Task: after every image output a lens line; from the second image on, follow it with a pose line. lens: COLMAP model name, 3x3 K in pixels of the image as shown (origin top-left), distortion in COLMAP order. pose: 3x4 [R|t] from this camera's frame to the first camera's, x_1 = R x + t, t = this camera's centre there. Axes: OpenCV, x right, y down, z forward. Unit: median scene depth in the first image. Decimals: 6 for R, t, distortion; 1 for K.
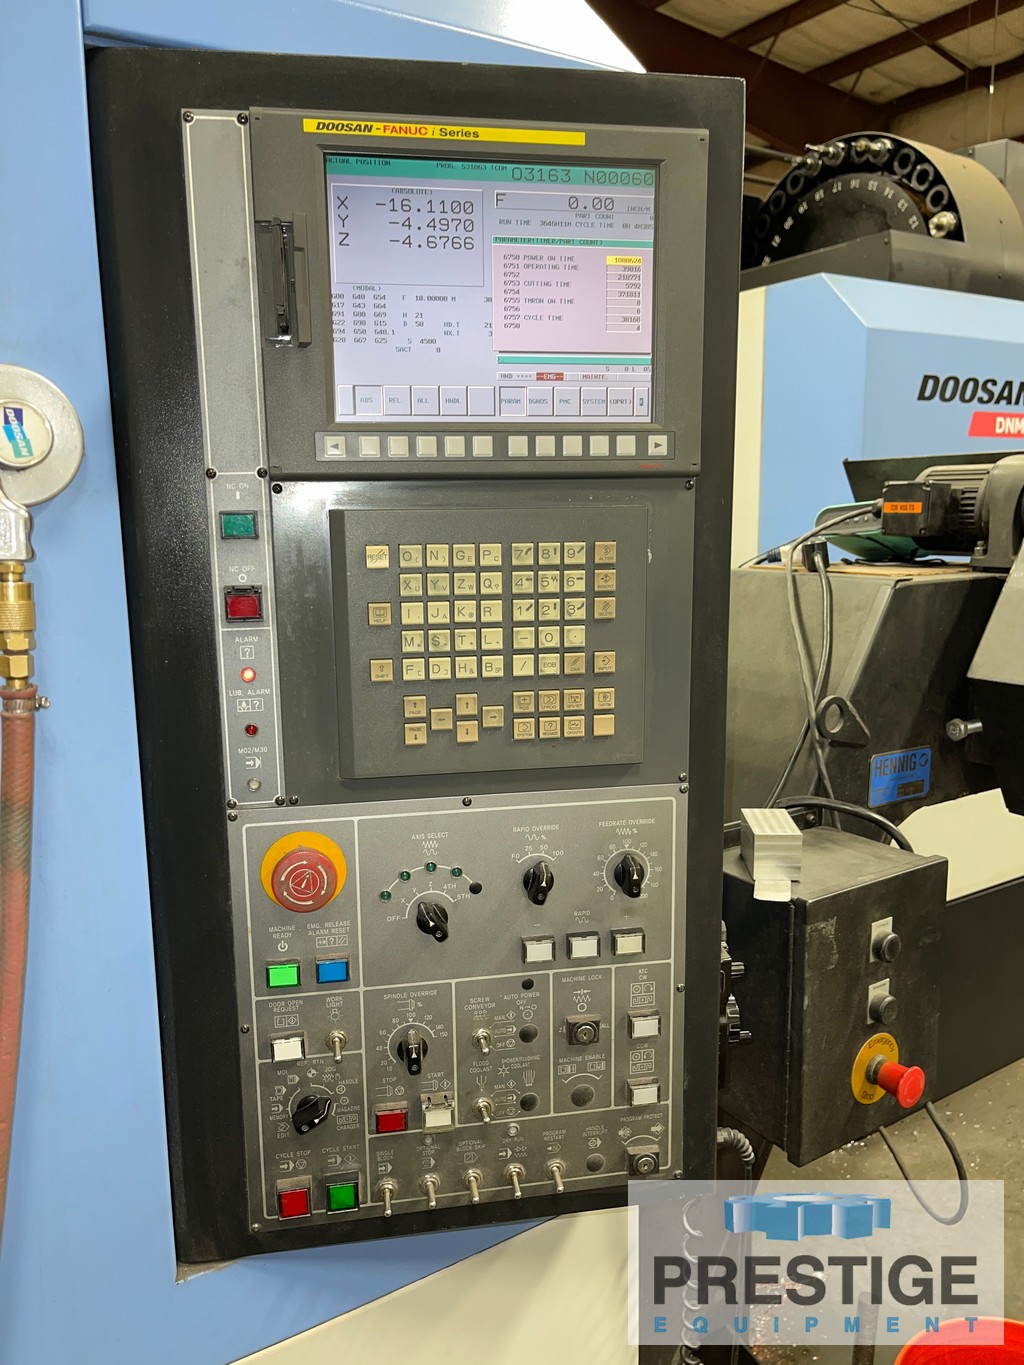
lens RADIAL K [[1030.2, 0, 512.0], [0, 1030.2, 682.5], [0, 0, 1]] dist [0.048301, -0.053431]
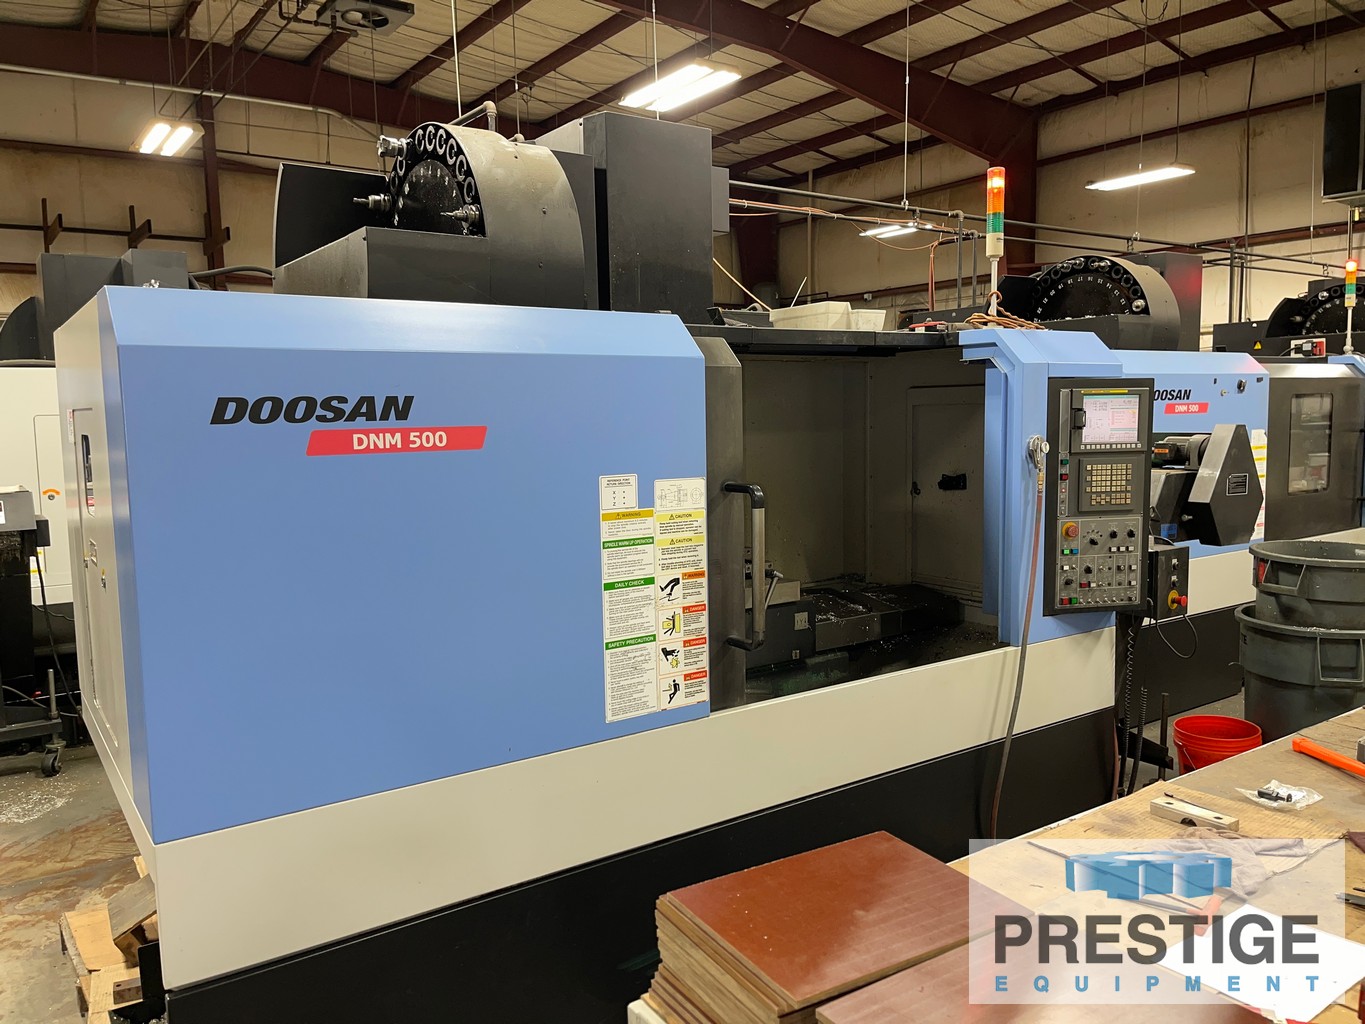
lens RADIAL K [[1030.2, 0, 682.5], [0, 1030.2, 512.0], [0, 0, 1]] dist [0.048301, -0.053431]
pose [[0.999361, -0.009219, 0.034546, -2.382782], [0.011861, 0.996956, -0.077053, 0.485563], [-0.033730, 0.077414, 0.996428, -4.168444]]
